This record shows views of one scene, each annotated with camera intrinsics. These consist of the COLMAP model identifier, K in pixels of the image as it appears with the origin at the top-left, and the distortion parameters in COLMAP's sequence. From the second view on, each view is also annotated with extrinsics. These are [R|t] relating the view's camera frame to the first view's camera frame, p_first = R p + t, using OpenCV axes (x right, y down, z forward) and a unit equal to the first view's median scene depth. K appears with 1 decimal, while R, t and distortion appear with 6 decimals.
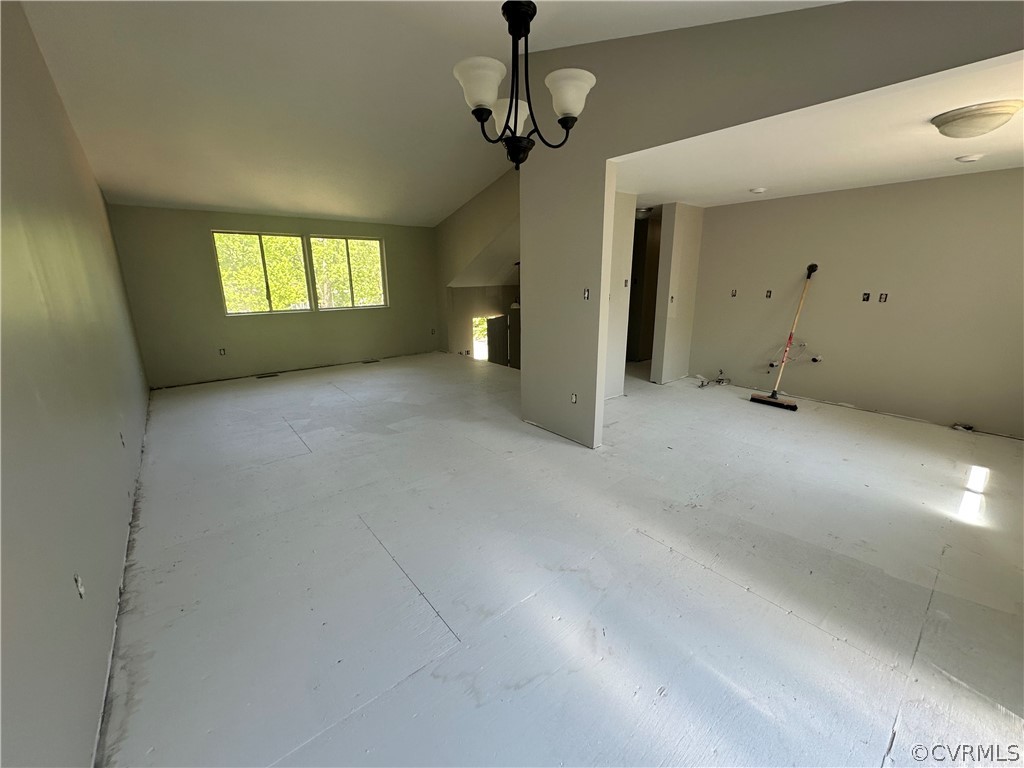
lens RADIAL K [[407.5, 0, 513.4], [0, 407.5, 383.8], [0, 0, 1]] dist [-0.001907, 0.000252]
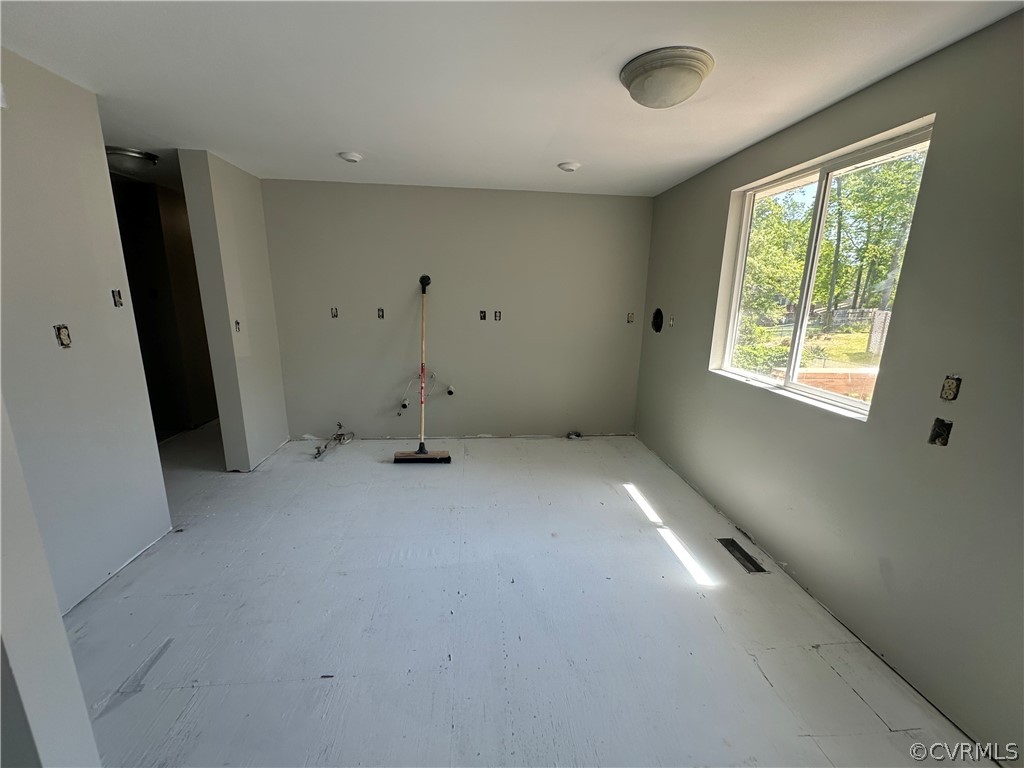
lens RADIAL K [[407.5, 0, 511.9], [0, 407.5, 382.2], [0, 0, 1]] dist [-0.001907, 0.000252]
pose [[0.561956, -0.162380, 0.811072, 0.148139], [0.189176, 0.979784, 0.065084, -0.107902], [-0.805244, 0.116861, 0.581314, 0.419732]]
